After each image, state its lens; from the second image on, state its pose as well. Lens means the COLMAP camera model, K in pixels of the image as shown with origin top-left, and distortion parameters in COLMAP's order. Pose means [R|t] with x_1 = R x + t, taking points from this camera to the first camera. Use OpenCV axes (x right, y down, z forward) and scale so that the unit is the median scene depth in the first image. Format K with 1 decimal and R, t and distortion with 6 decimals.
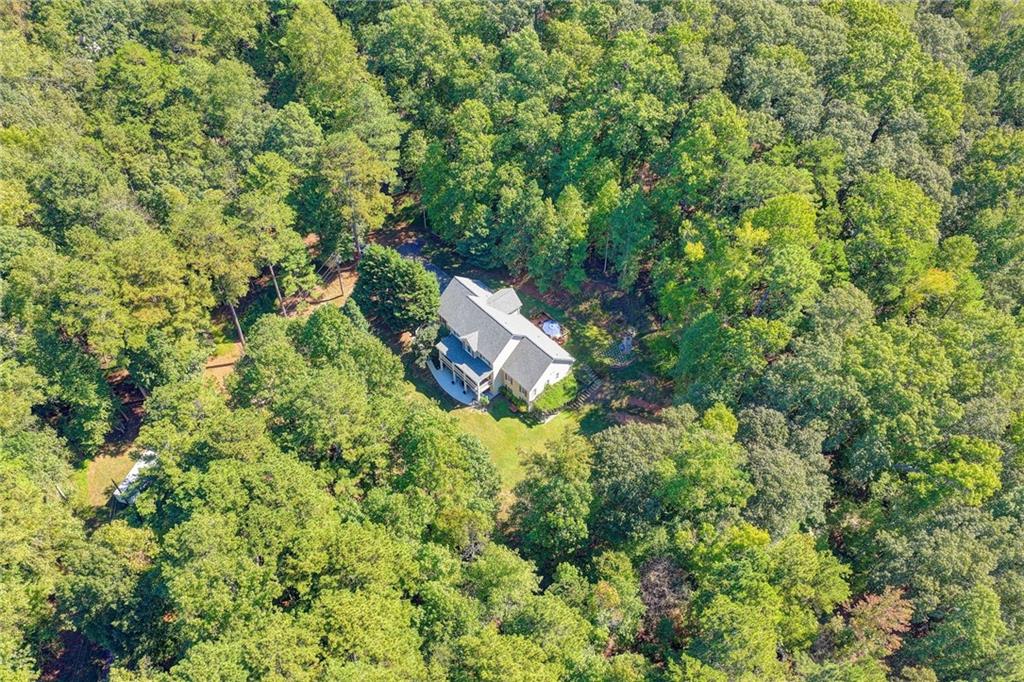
lens RADIAL K [[845.0, 0, 514.7], [0, 845.0, 349.0], [0, 0, 1]] dist [-0.005582, 0.031866]
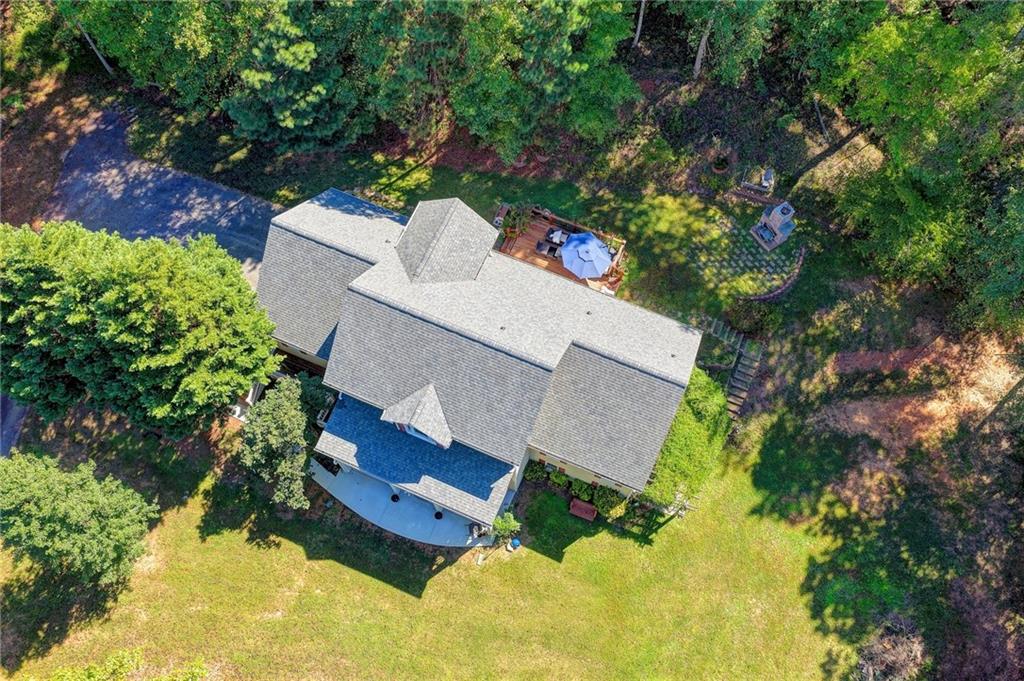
lens RADIAL K [[845.0, 0, 518.0], [0, 845.0, 346.2], [0, 0, 1]] dist [-0.005582, 0.031866]
pose [[0.906867, -0.393894, 0.149798, -0.054047], [0.321357, 0.876333, 0.358845, -0.133820], [-0.272620, -0.277286, 0.921298, 0.673406]]
